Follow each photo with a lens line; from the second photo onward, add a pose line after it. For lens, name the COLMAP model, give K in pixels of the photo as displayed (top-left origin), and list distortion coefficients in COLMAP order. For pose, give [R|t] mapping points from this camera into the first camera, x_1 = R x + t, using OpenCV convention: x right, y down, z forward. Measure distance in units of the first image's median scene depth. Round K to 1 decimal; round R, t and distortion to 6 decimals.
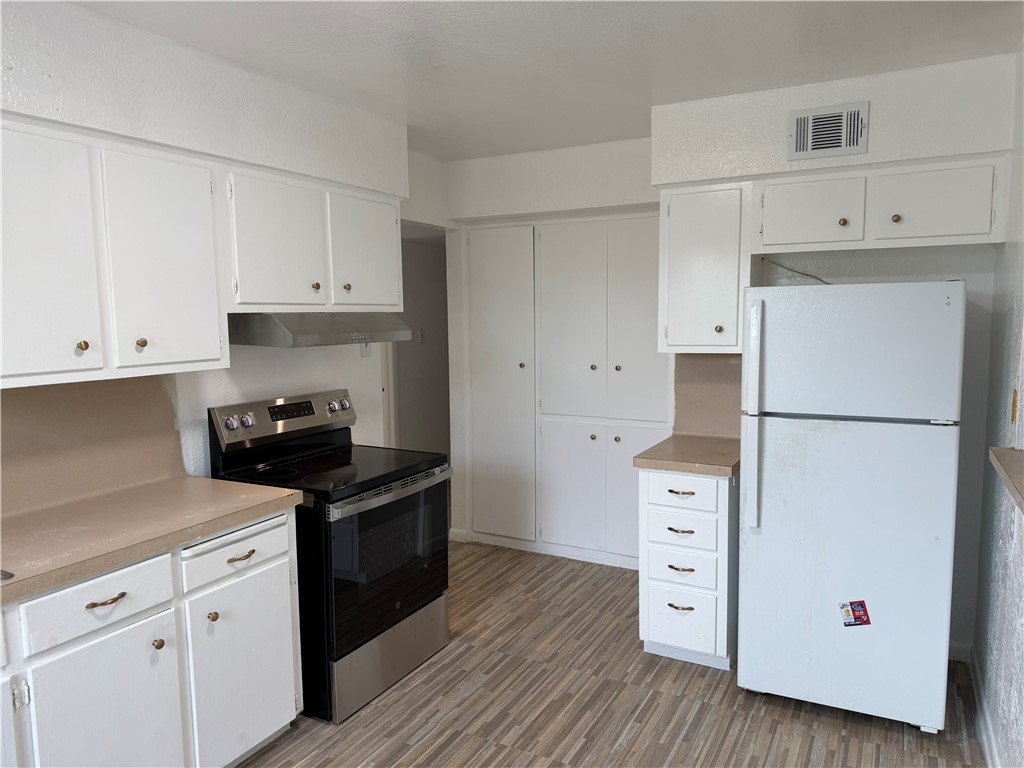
lens RADIAL K [[716.9, 0, 516.4], [0, 716.9, 387.2], [0, 0, 1]] dist [0.041851, -0.060234]
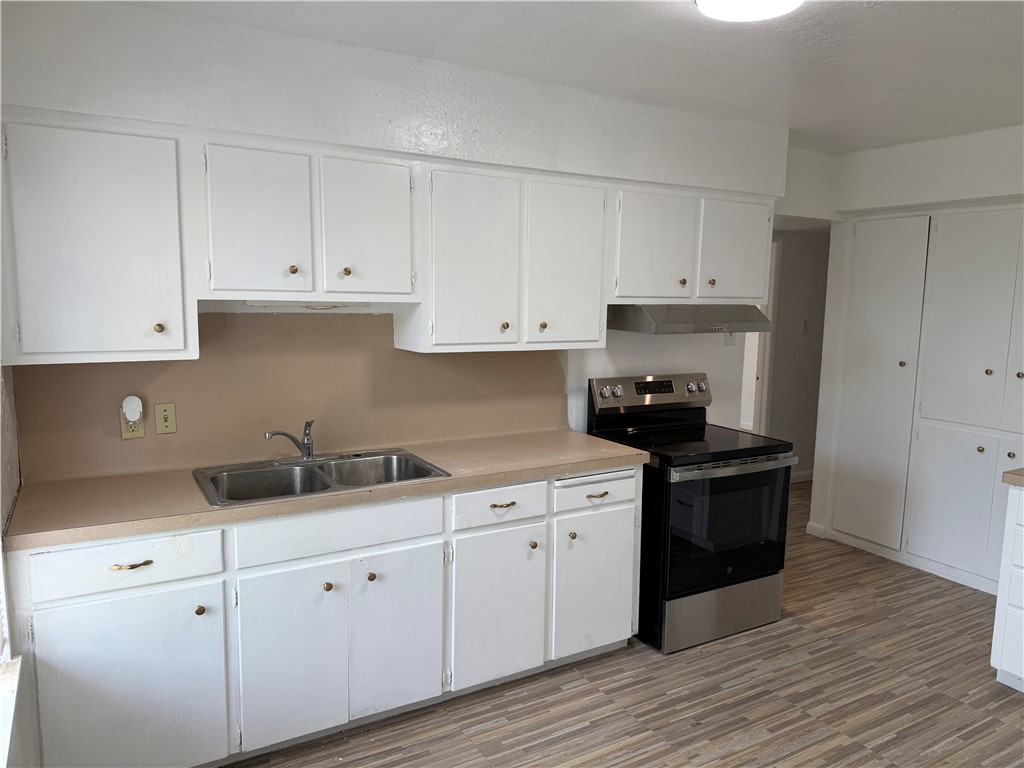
lens RADIAL K [[716.9, 0, 516.4], [0, 716.9, 387.2], [0, 0, 1]] dist [0.041851, -0.060234]
pose [[0.854565, 0.091340, -0.511249, 0.103915], [-0.080991, 0.995807, 0.042533, 0.000705], [0.512990, 0.005060, 0.858380, -0.135417]]
